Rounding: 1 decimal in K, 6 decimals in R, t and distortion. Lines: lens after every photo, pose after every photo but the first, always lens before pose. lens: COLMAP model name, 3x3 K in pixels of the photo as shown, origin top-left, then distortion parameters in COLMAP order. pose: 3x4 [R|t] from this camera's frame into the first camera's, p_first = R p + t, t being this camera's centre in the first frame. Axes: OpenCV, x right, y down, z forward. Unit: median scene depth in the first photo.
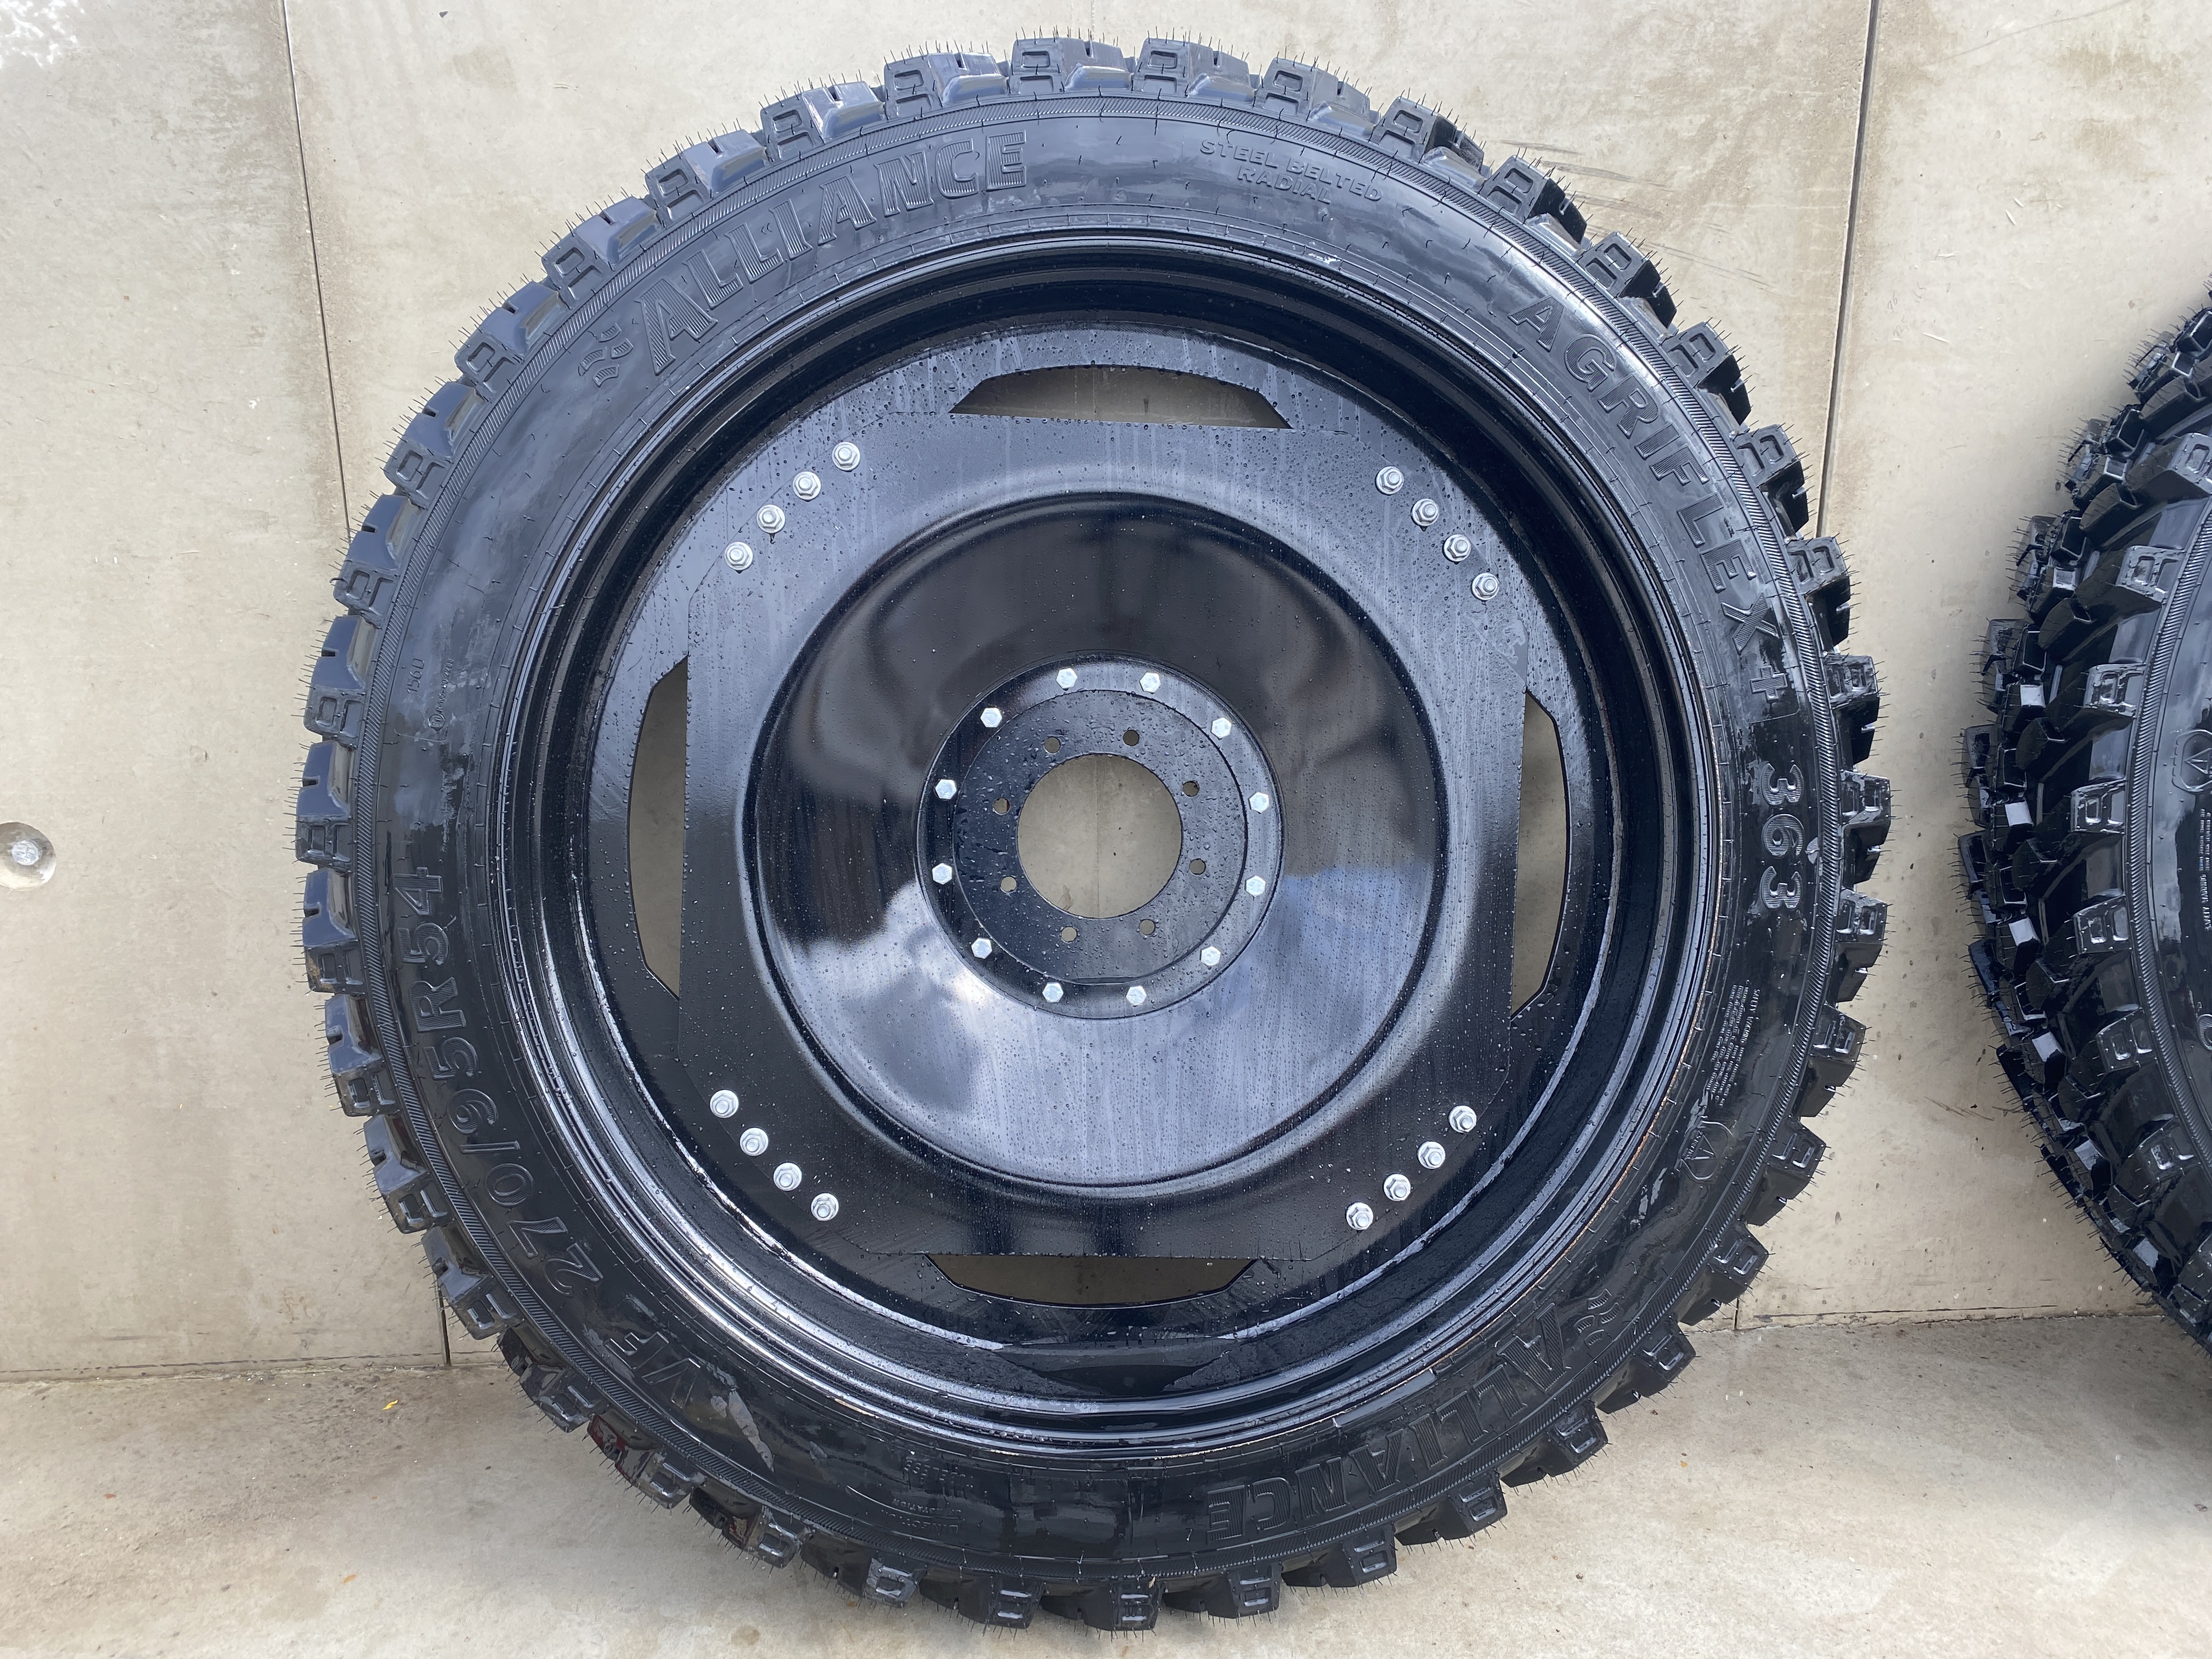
lens RADIAL K [[1683.1, 0, 1101.6], [0, 1683.1, 833.8], [0, 0, 1]] dist [0.031873, -0.030569]
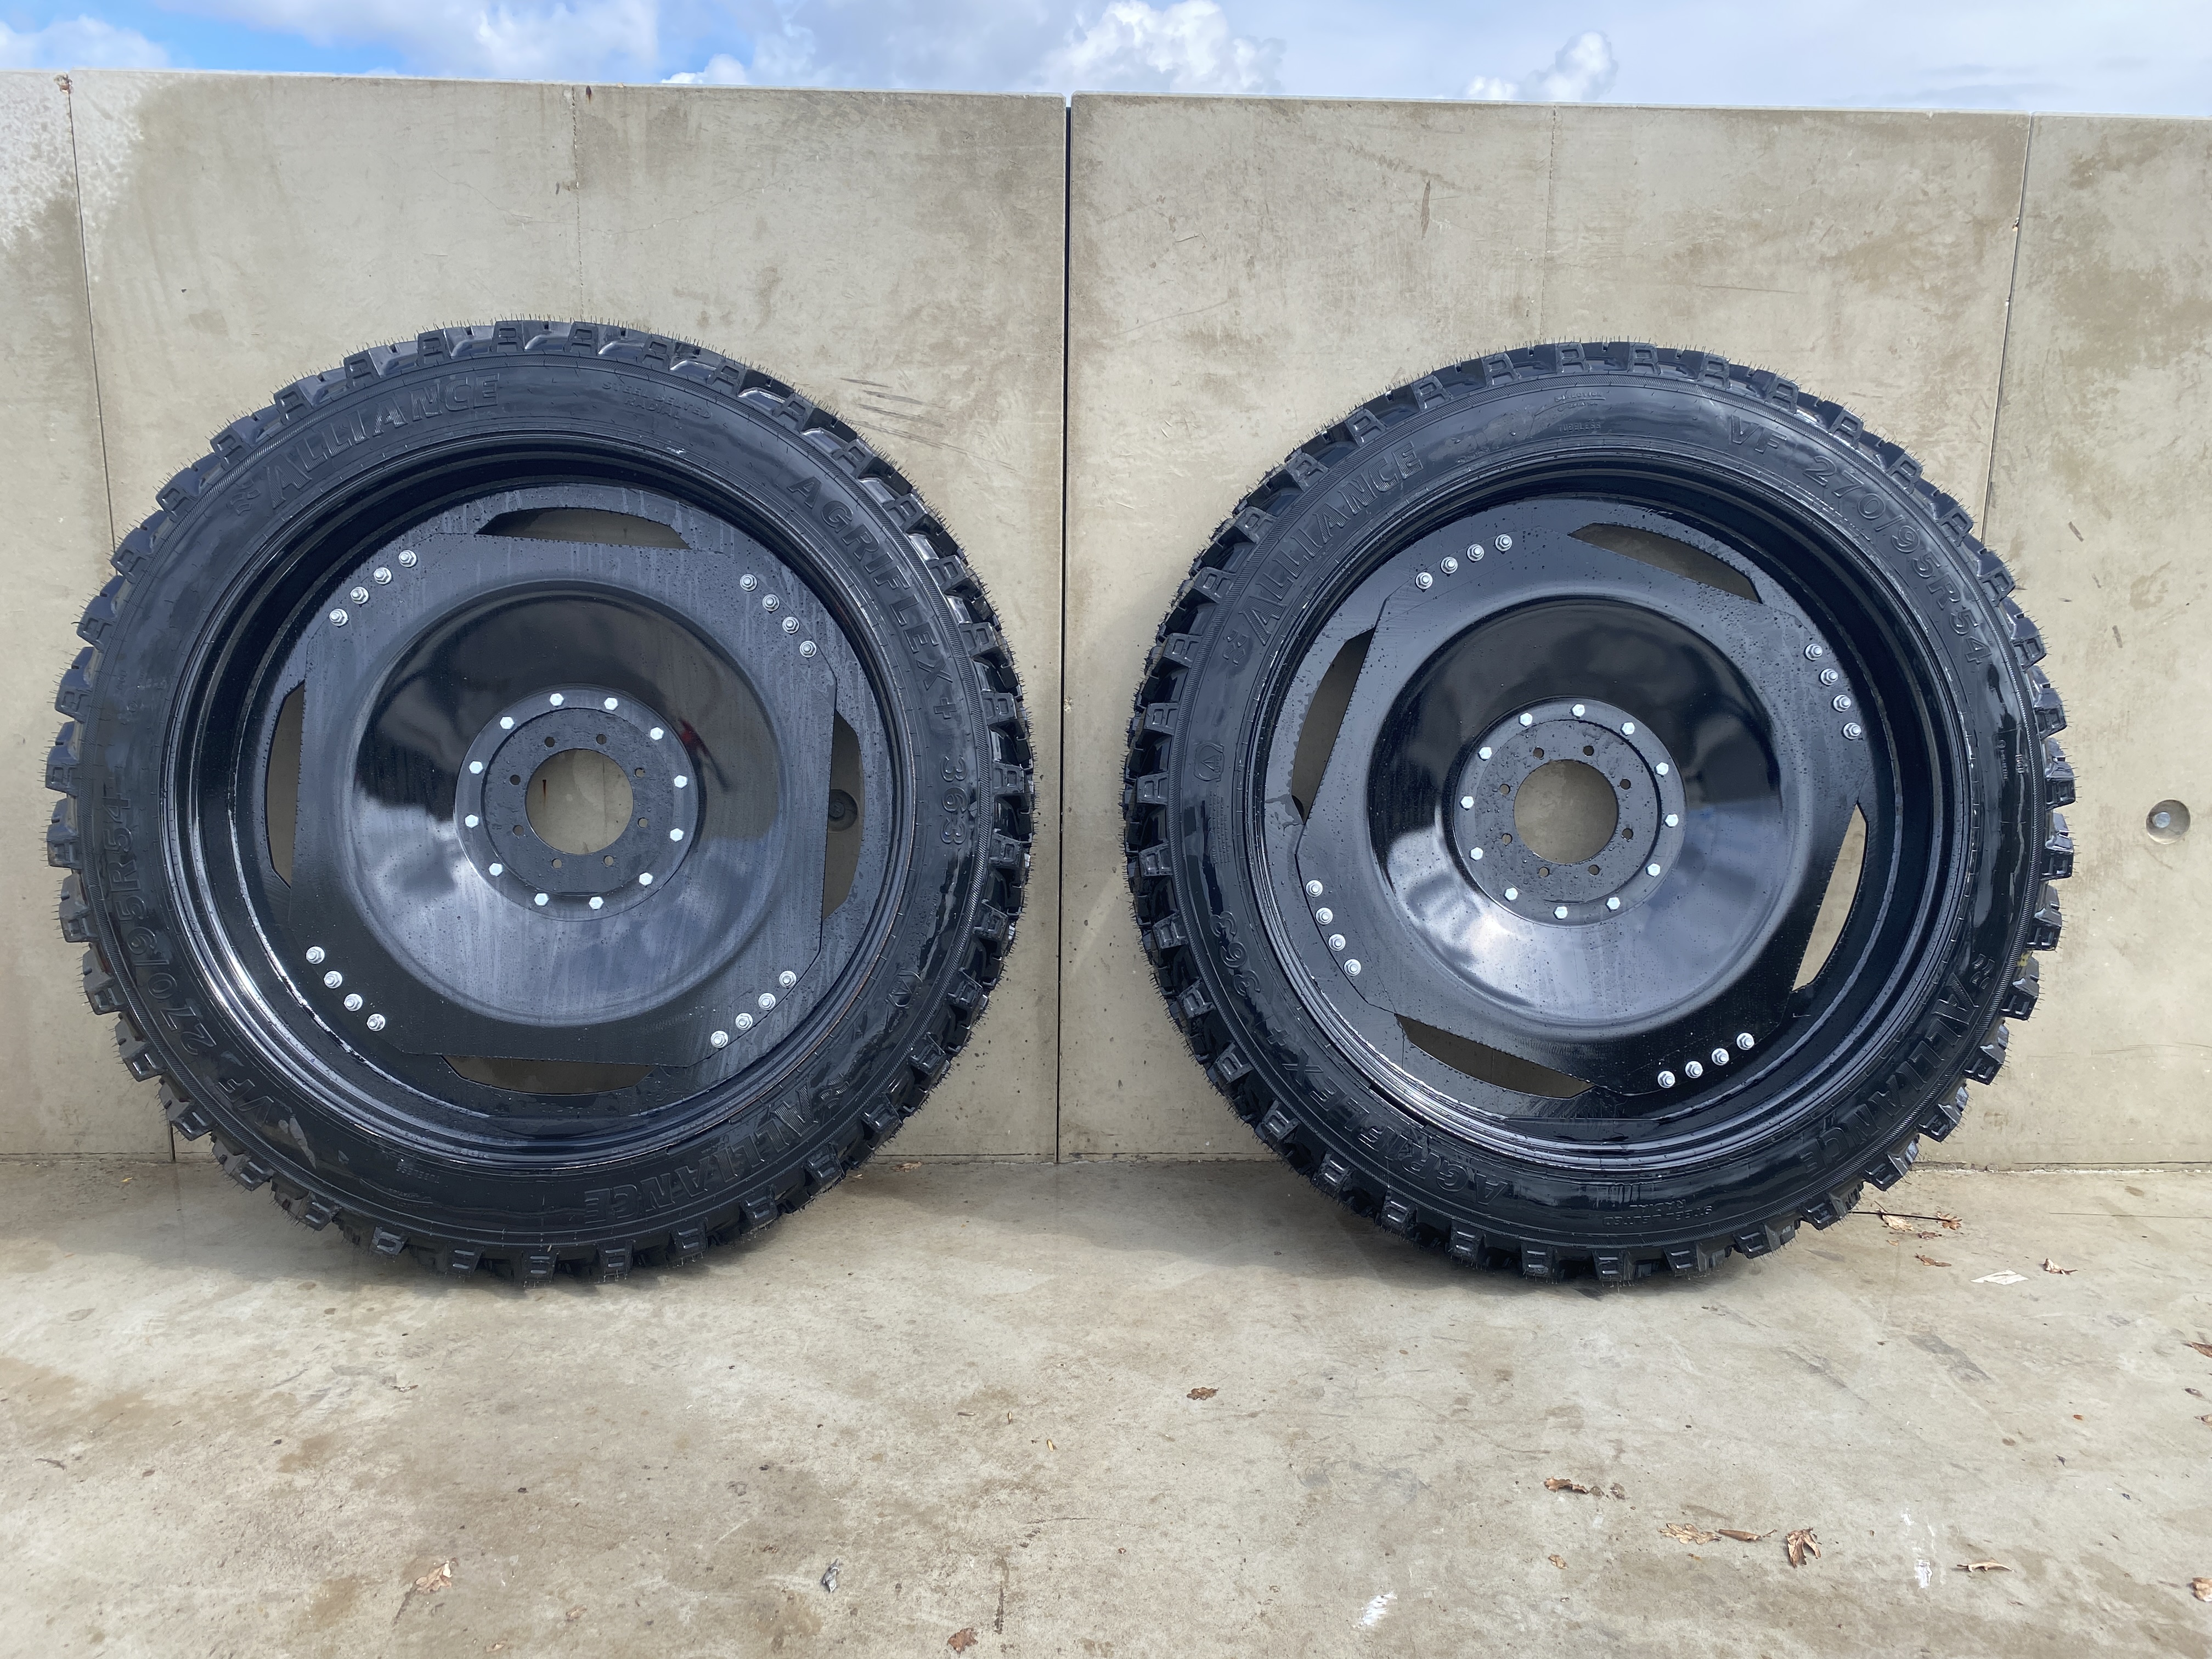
lens RADIAL K [[1683.1, 0, 1104.2], [0, 1683.1, 842.8], [0, 0, 1]] dist [0.031873, -0.030569]
pose [[0.999684, 0.023464, -0.009052, 0.518417], [-0.024017, 0.997484, -0.066701, 0.137499], [0.007464, 0.066898, 0.997732, -0.586230]]
